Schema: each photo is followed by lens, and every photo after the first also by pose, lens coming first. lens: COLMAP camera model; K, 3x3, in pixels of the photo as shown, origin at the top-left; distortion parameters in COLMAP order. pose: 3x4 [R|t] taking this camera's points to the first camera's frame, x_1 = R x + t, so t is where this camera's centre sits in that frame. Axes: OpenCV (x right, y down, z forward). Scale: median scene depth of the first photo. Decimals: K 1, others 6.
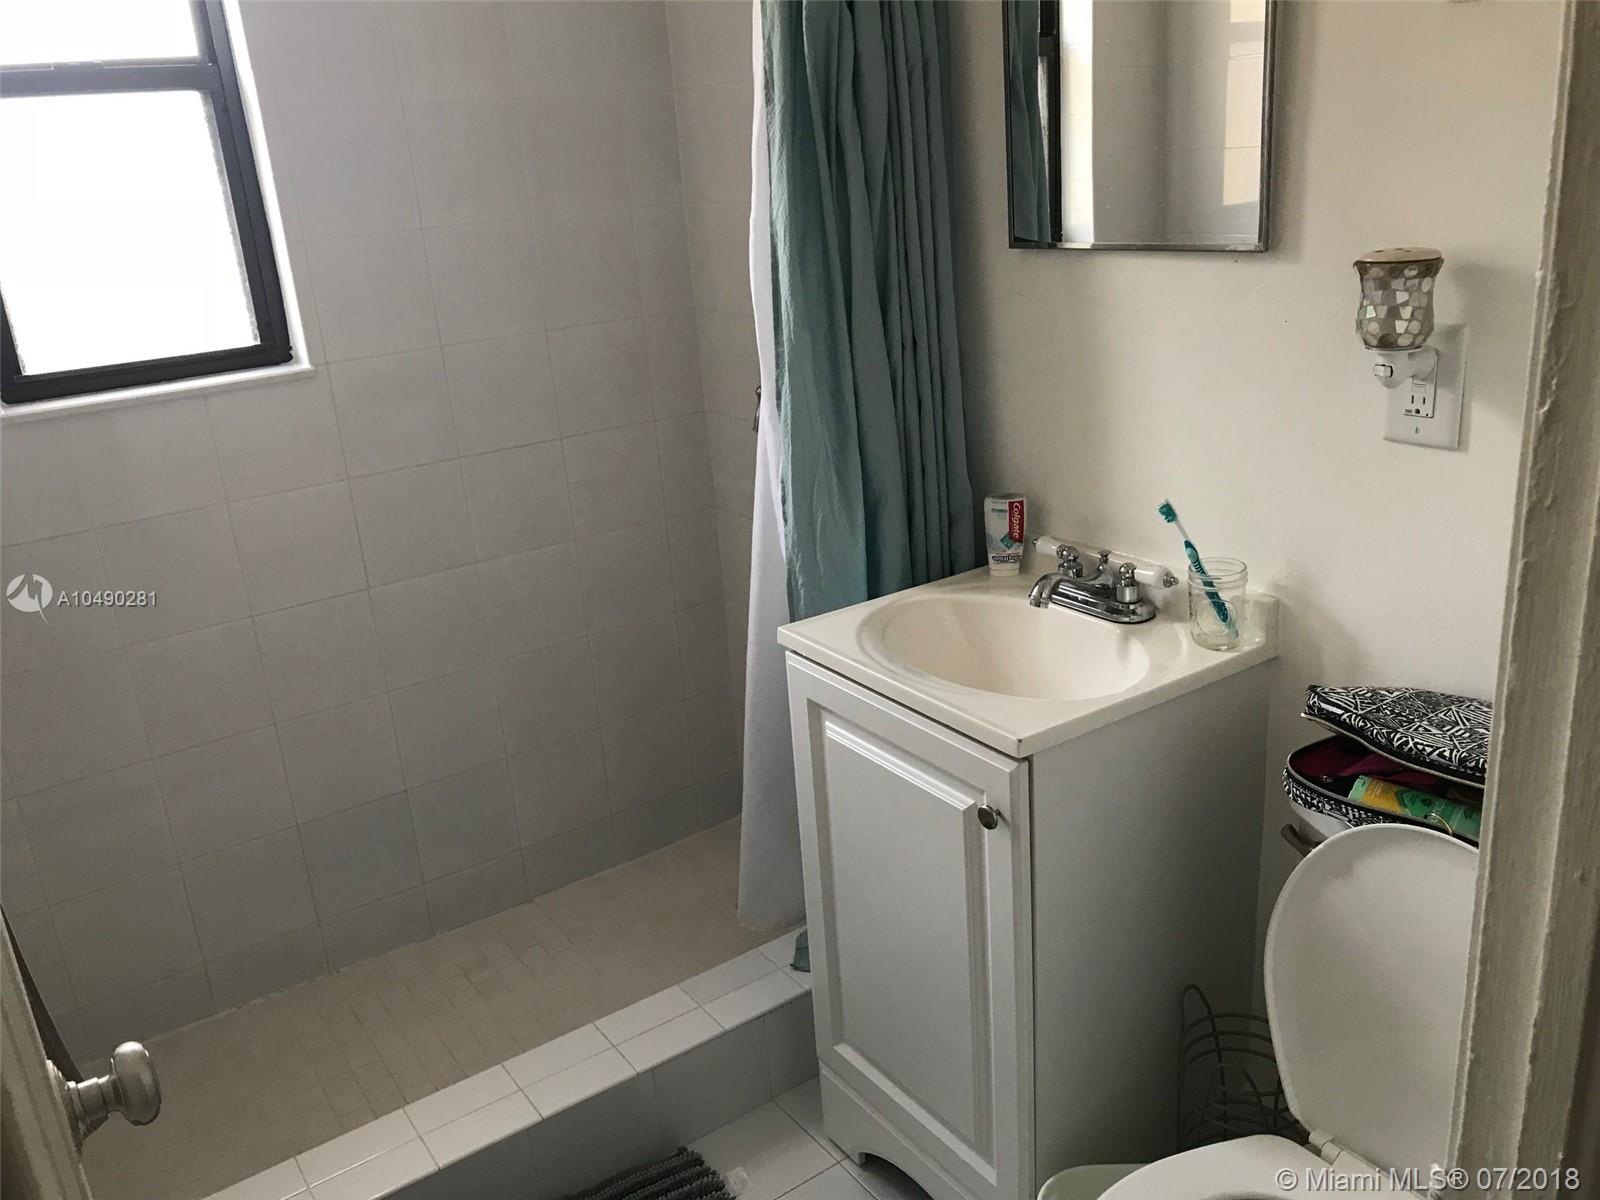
lens RADIAL K [[1337.2, 0, 800.0], [0, 1337.2, 600.0], [0, 0, 1]] dist [0.060141, -0.084052]
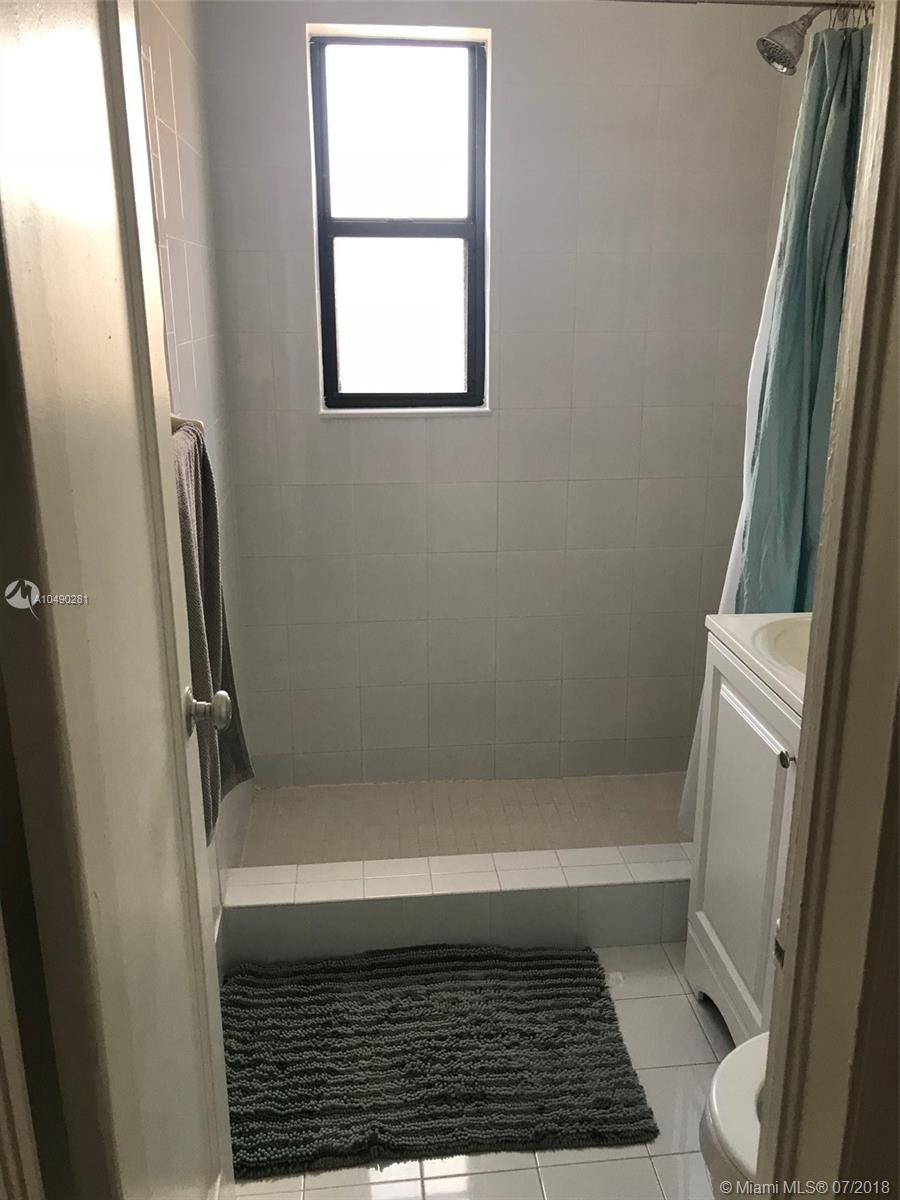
lens RADIAL K [[1002.9, 0, 456.6], [0, 1002.9, 591.1], [0, 0, 1]] dist [0.060141, -0.084052]
pose [[0.879033, 0.203340, -0.431223, 0.195425], [-0.215531, 0.976271, 0.021000, 0.028106], [0.425261, 0.074482, 0.902001, -0.110427]]
